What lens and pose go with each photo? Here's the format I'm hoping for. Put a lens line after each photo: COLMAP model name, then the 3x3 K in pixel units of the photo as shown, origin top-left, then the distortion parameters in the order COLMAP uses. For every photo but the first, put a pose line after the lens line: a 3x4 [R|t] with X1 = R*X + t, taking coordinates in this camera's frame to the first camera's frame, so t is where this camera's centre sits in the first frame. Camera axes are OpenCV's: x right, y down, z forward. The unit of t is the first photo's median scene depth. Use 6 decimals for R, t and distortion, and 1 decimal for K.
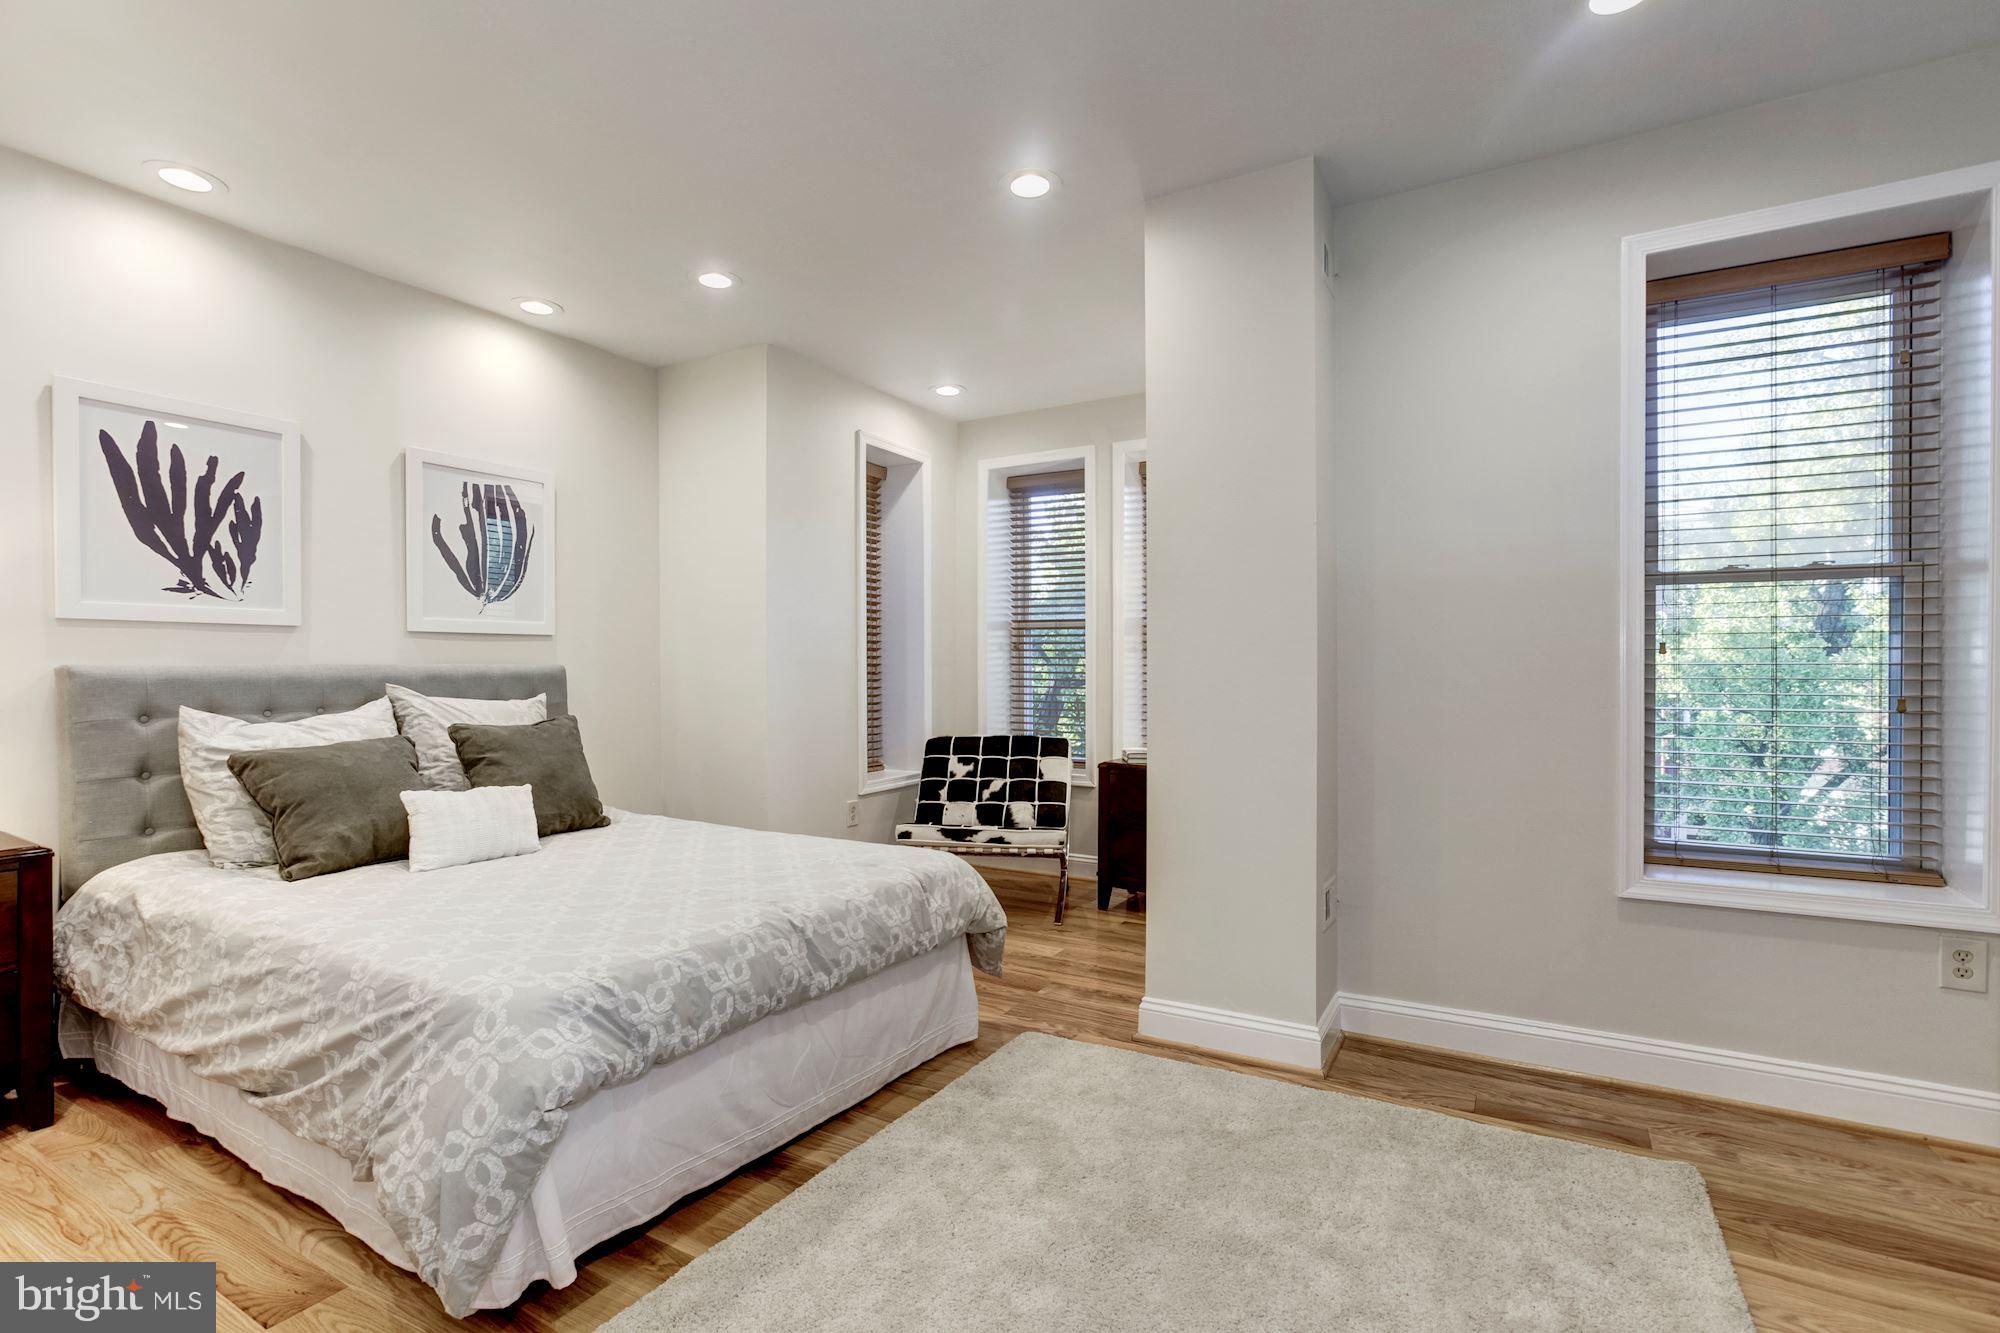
lens RADIAL K [[944.3, 0, 1027.5], [0, 944.3, 680.5], [0, 0, 1]] dist [-0.027288, 0.015183]
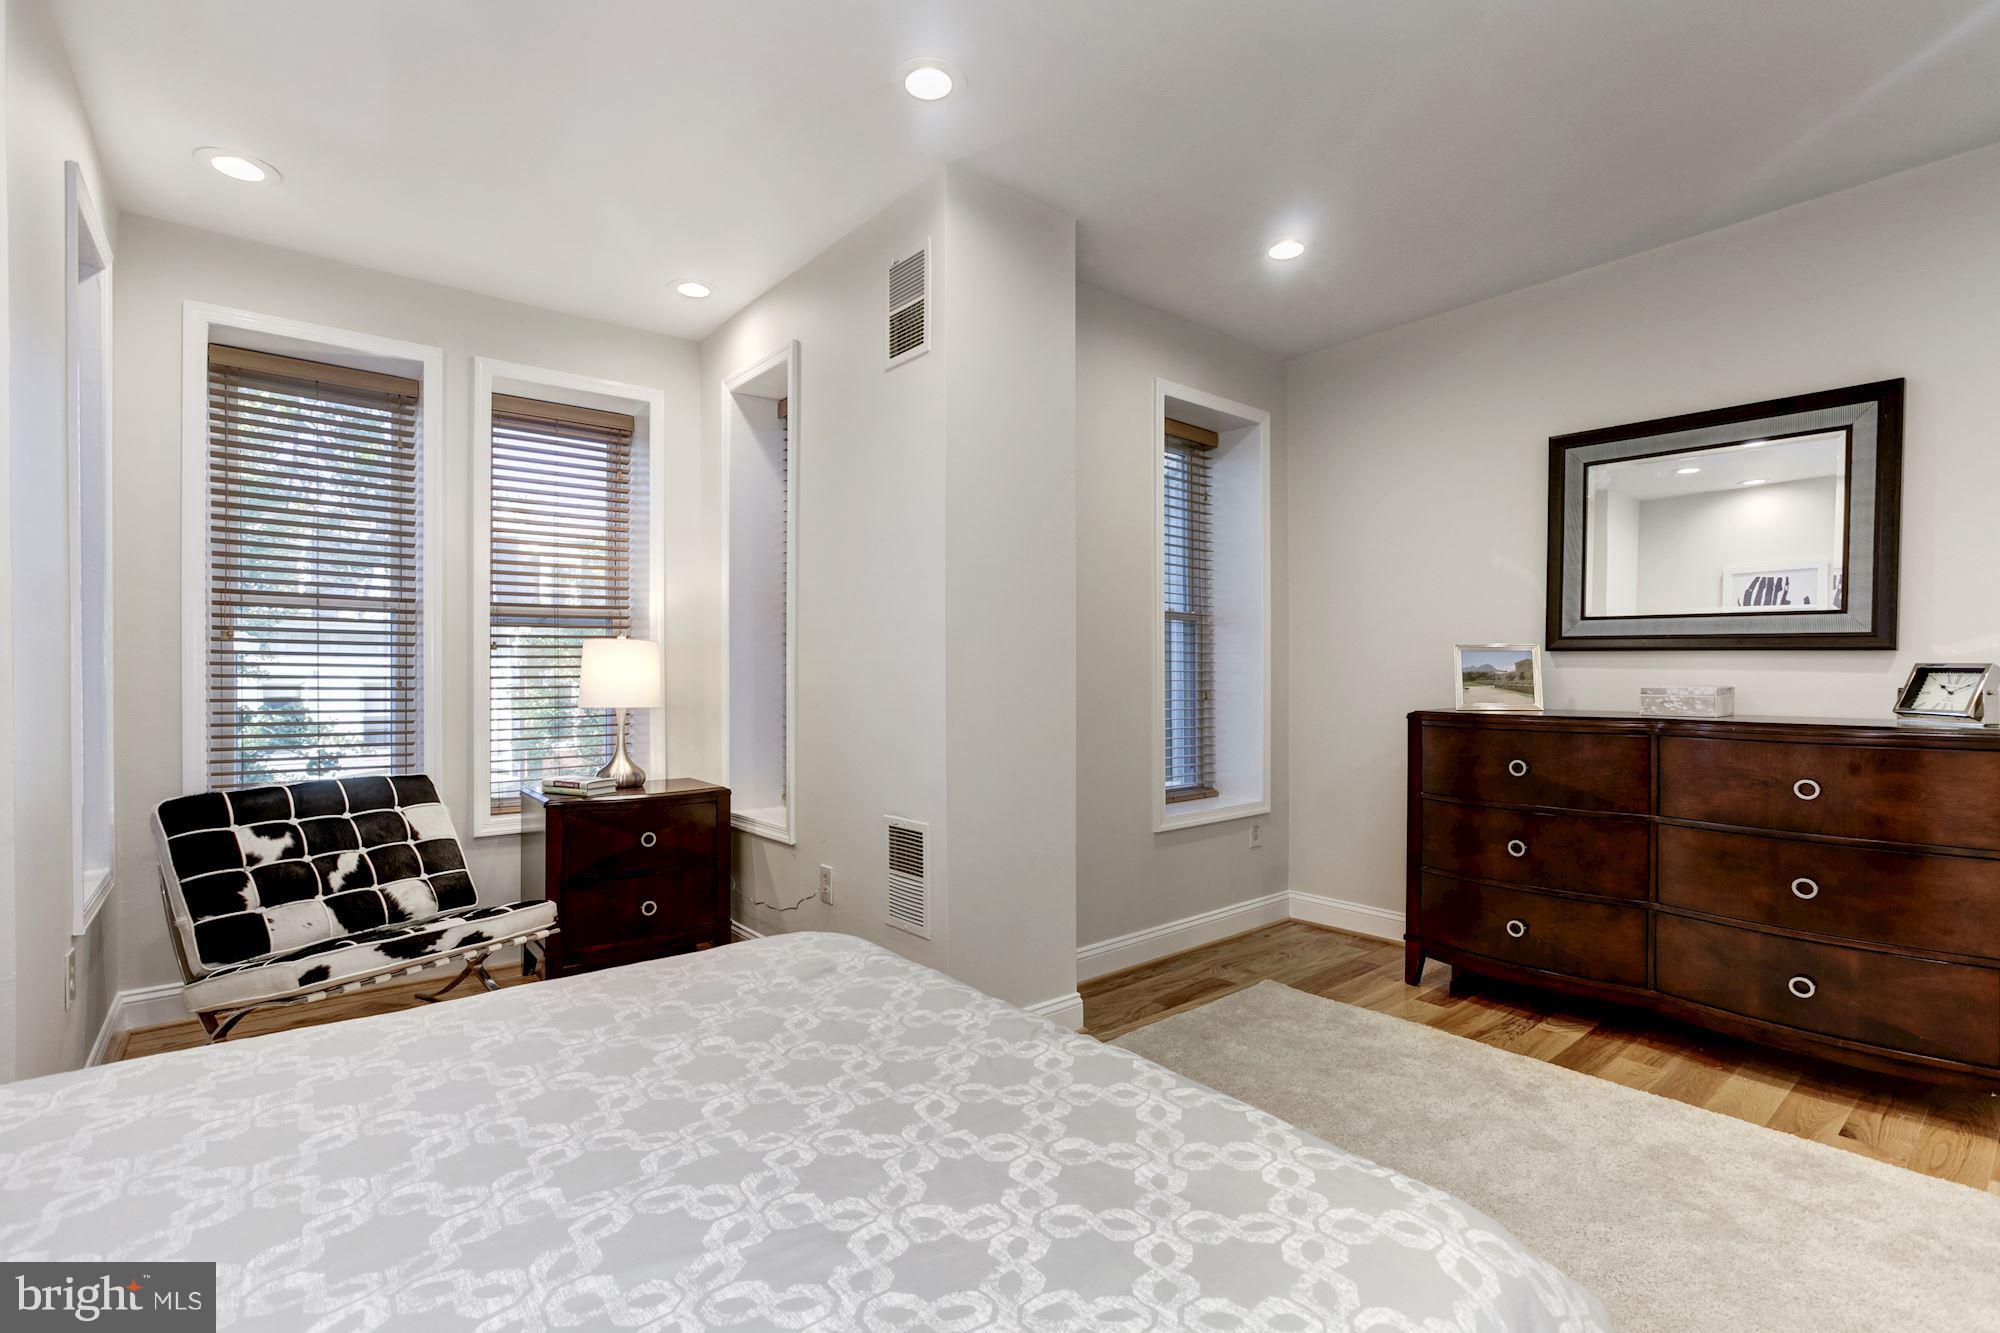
lens RADIAL K [[931.6, 0, 1003.9], [0, 931.6, 676.0], [0, 0, 1]] dist [-0.024258, 0.000359]
pose [[0.353918, -0.003081, 0.935271, -0.441588], [0.007935, 0.999968, 0.000291, -0.006297], [-0.935243, 0.007318, 0.353931, 0.394374]]
